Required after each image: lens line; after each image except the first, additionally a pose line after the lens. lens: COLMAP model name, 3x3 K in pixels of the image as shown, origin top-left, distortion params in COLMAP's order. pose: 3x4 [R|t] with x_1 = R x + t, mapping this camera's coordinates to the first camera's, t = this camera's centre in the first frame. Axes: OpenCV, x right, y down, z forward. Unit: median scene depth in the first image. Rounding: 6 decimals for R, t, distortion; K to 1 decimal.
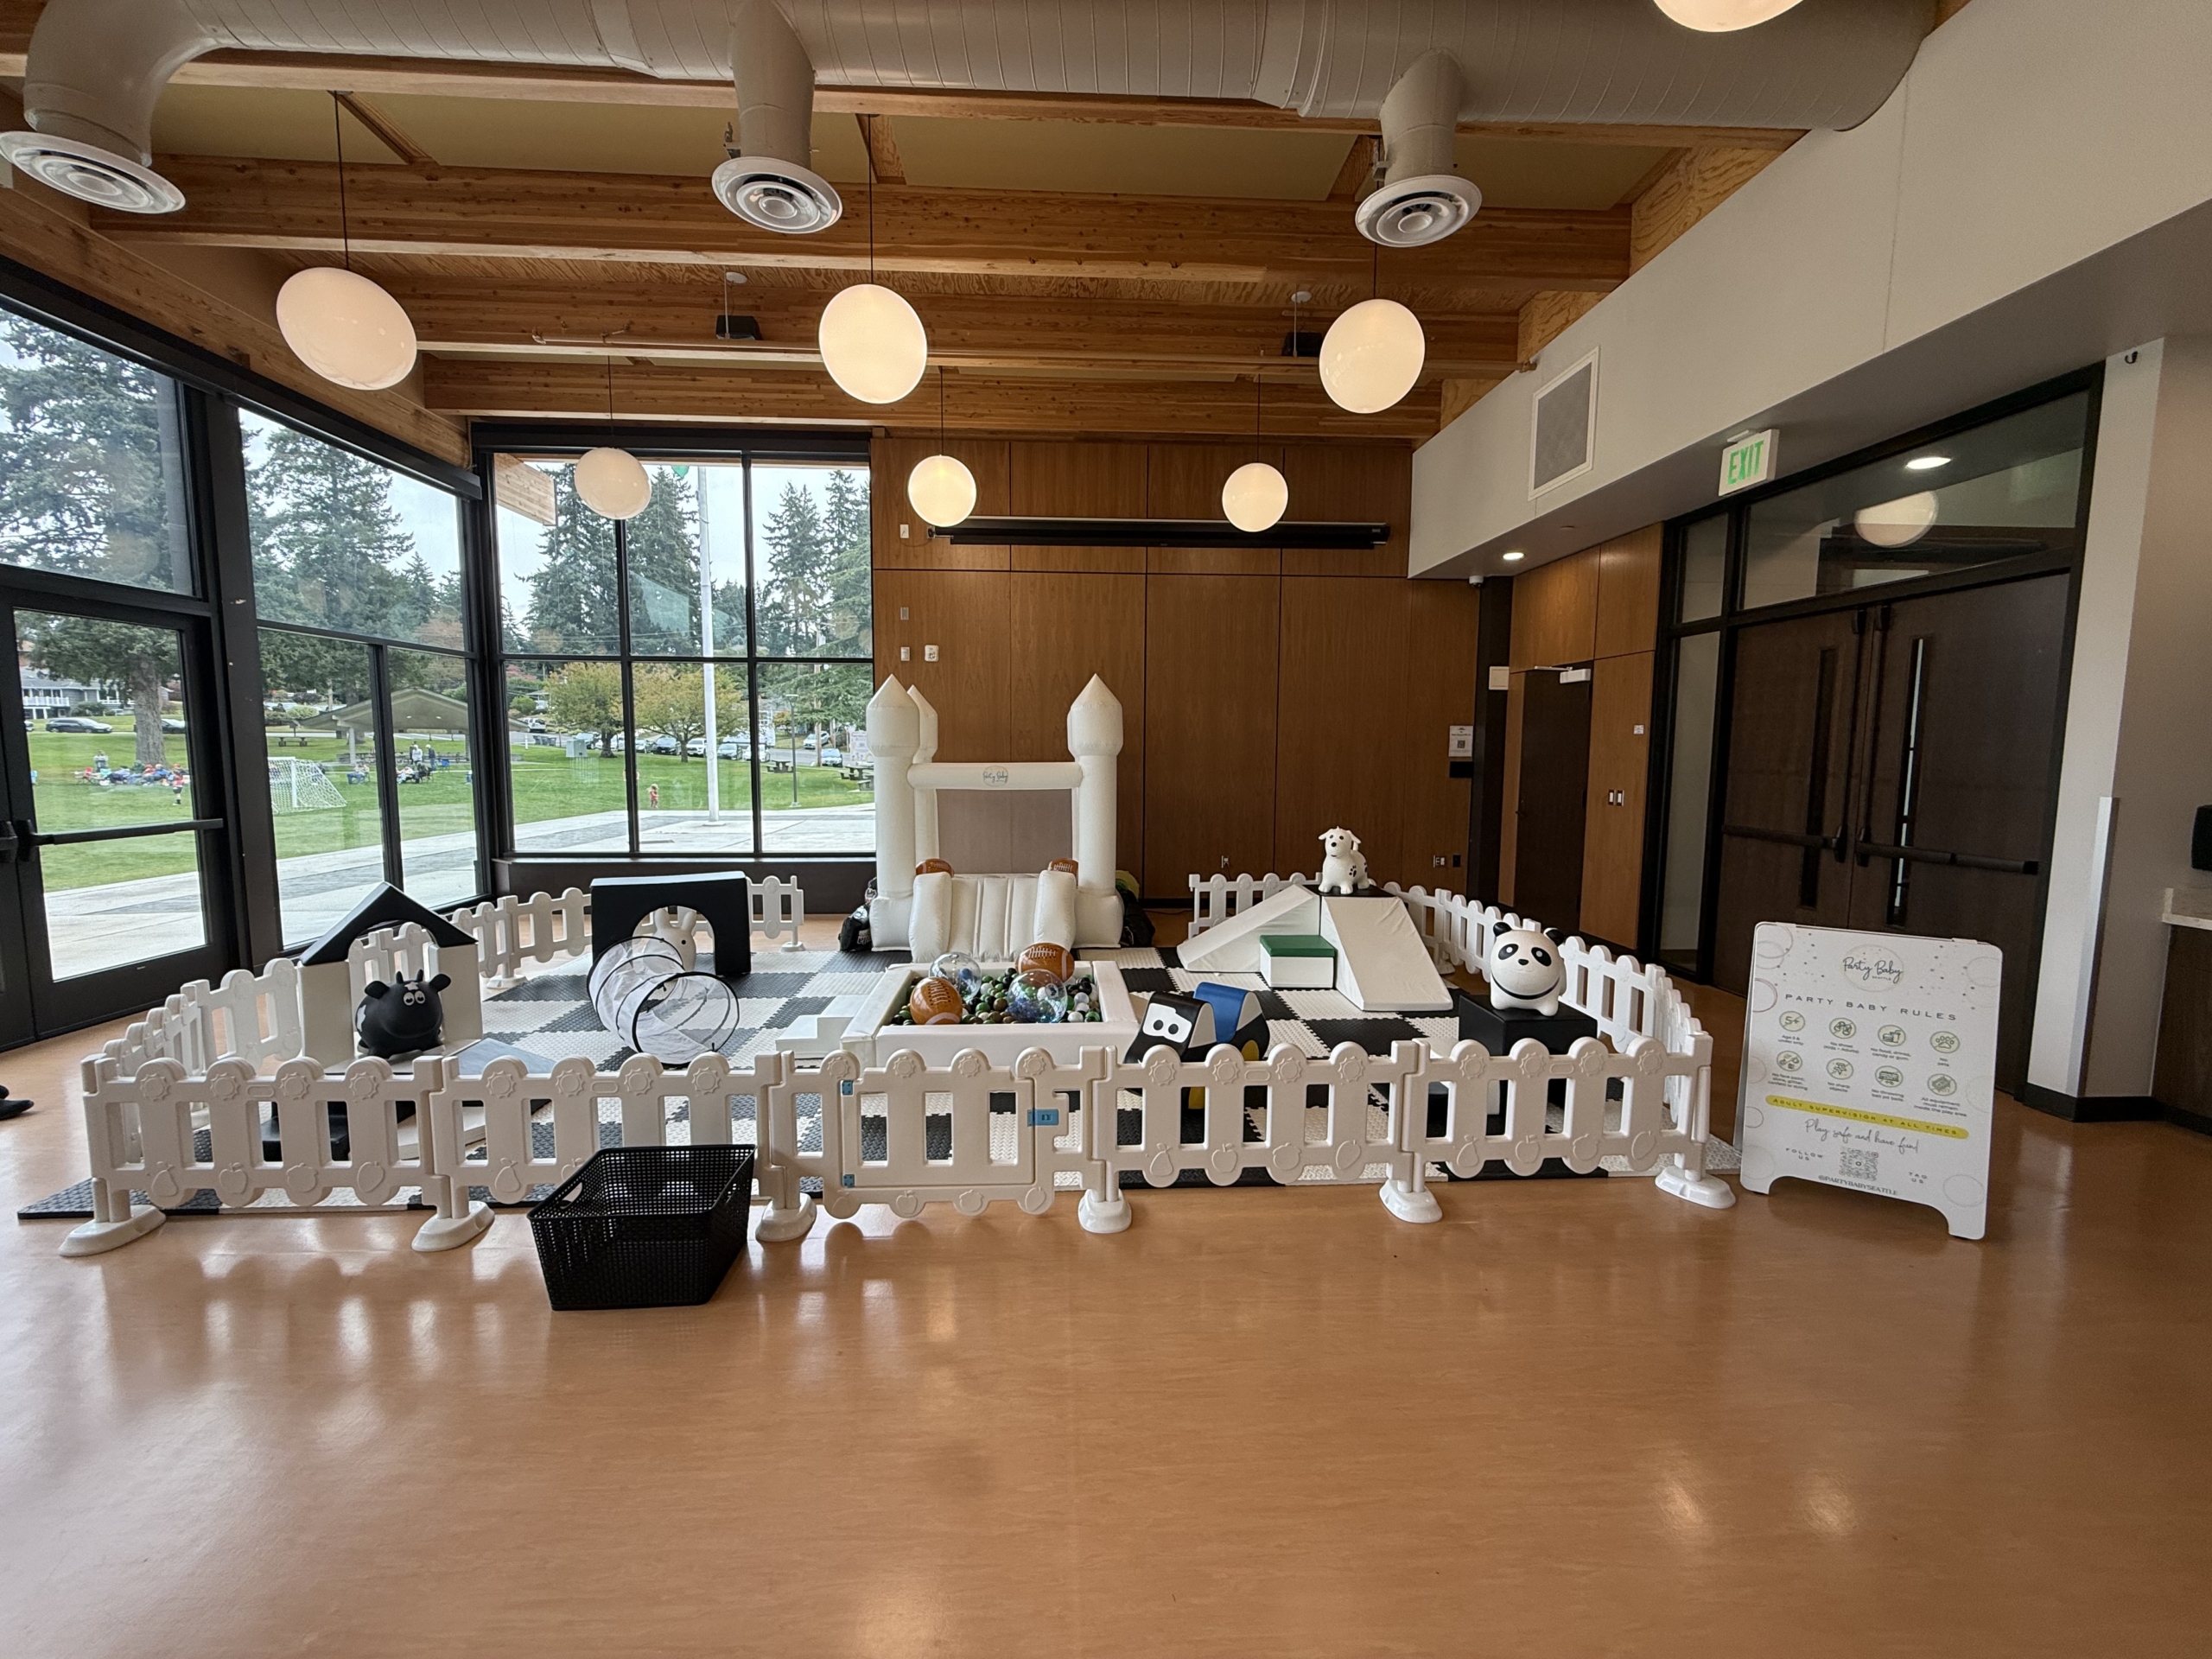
lens RADIAL K [[885.9, 0, 1106.0], [0, 885.9, 829.5], [0, 0, 1]] dist [-0.000056, -0.000141]
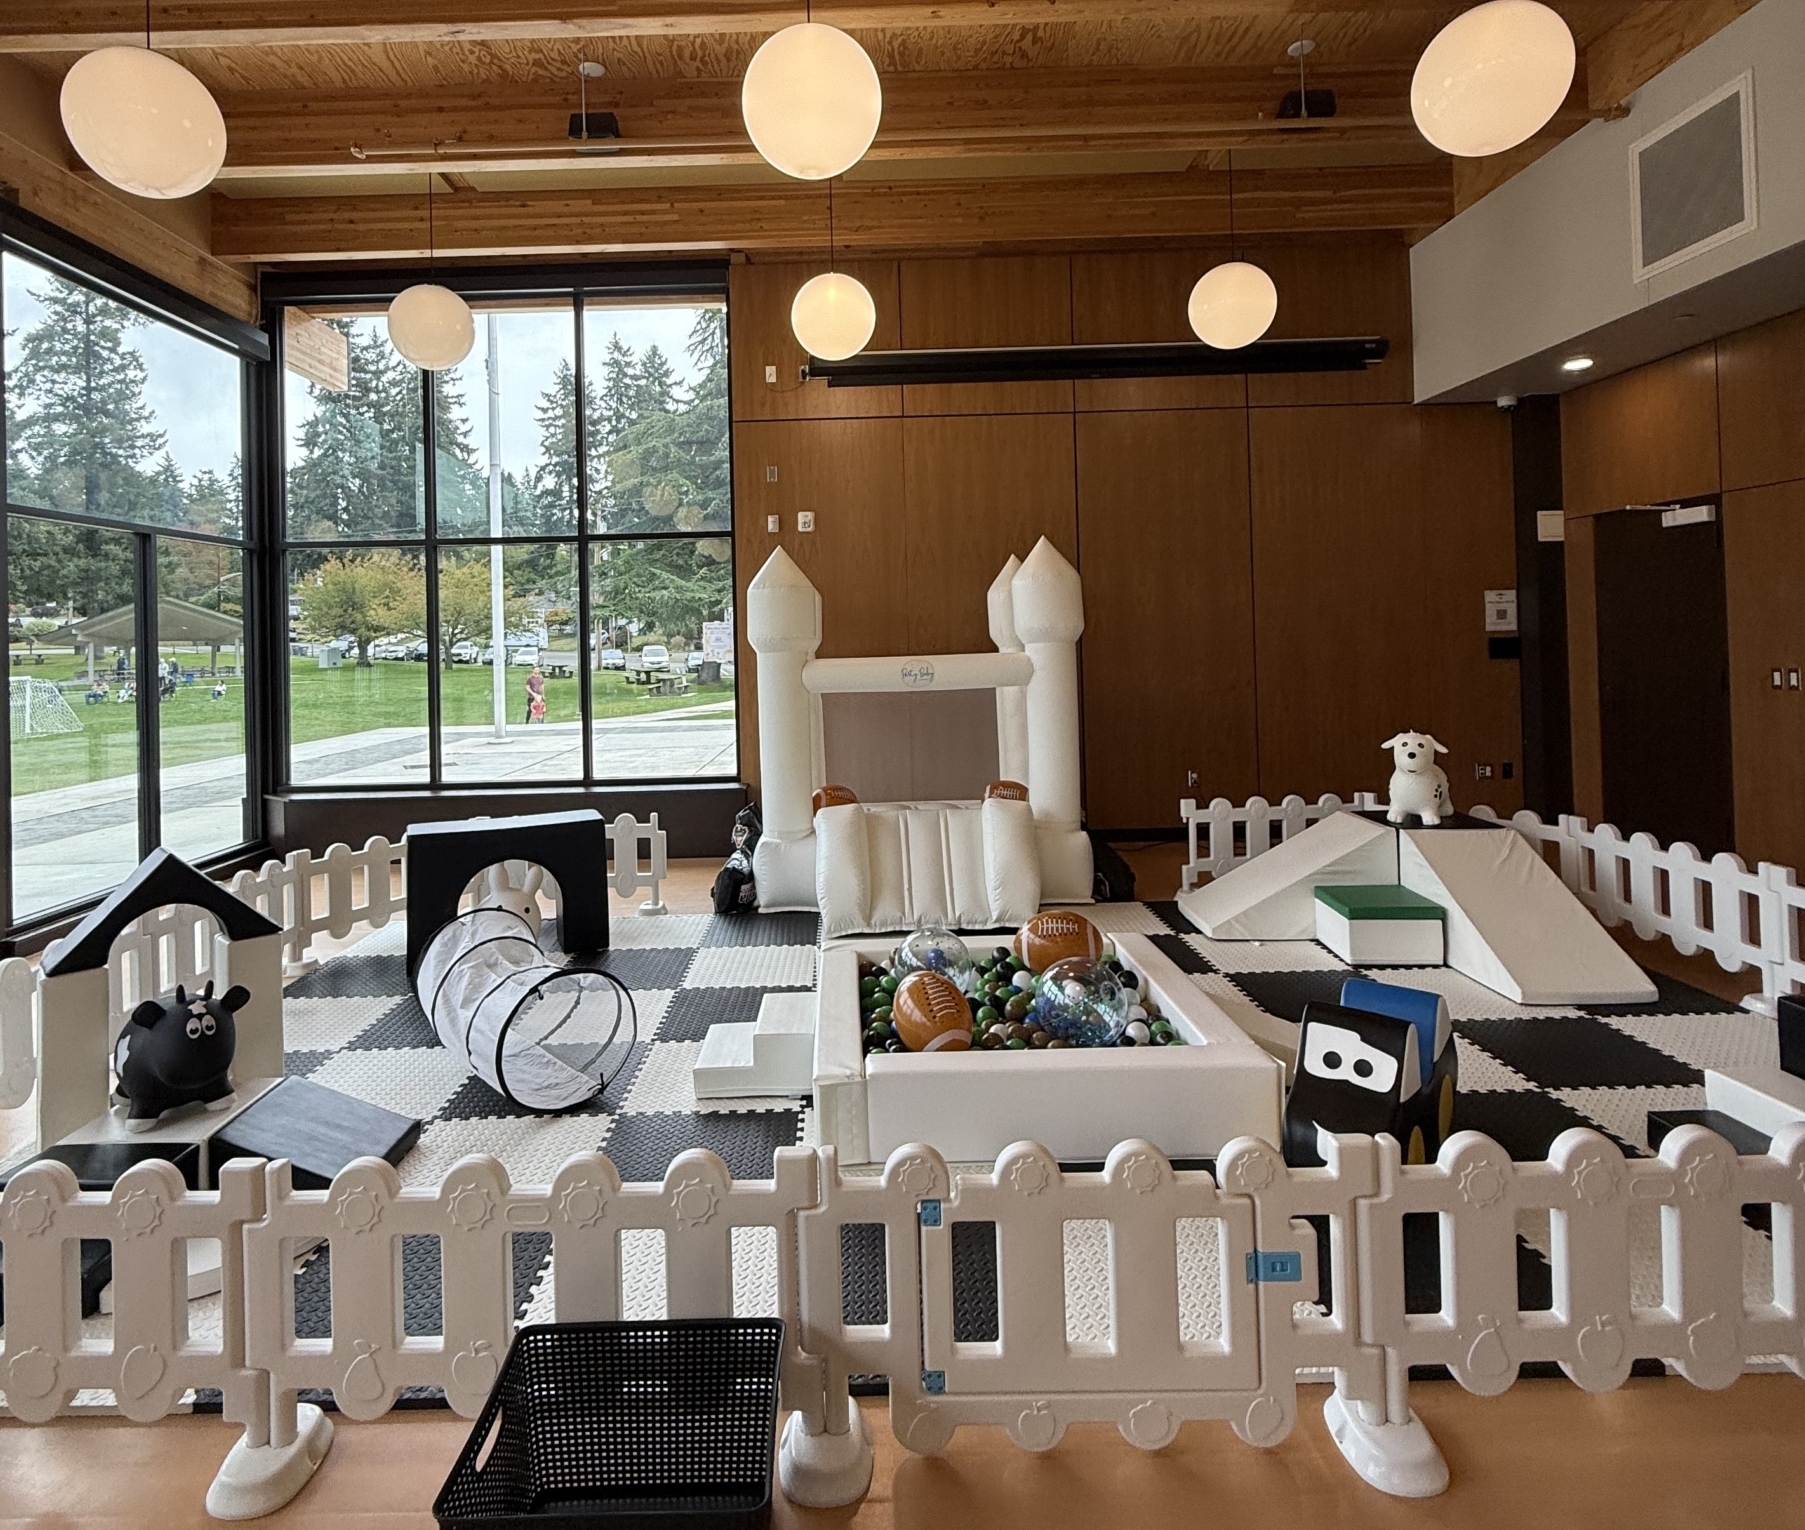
lens RADIAL K [[1020.3, 0, 848.4], [0, 1020.3, 626.2], [0, 0, 1]] dist [-0.000448, -0.000446]
pose [[0.997569, -0.031451, -0.062192, -0.116046], [0.024701, 0.994009, -0.106475, -0.008446], [0.065168, 0.104680, 0.992369, 0.116019]]
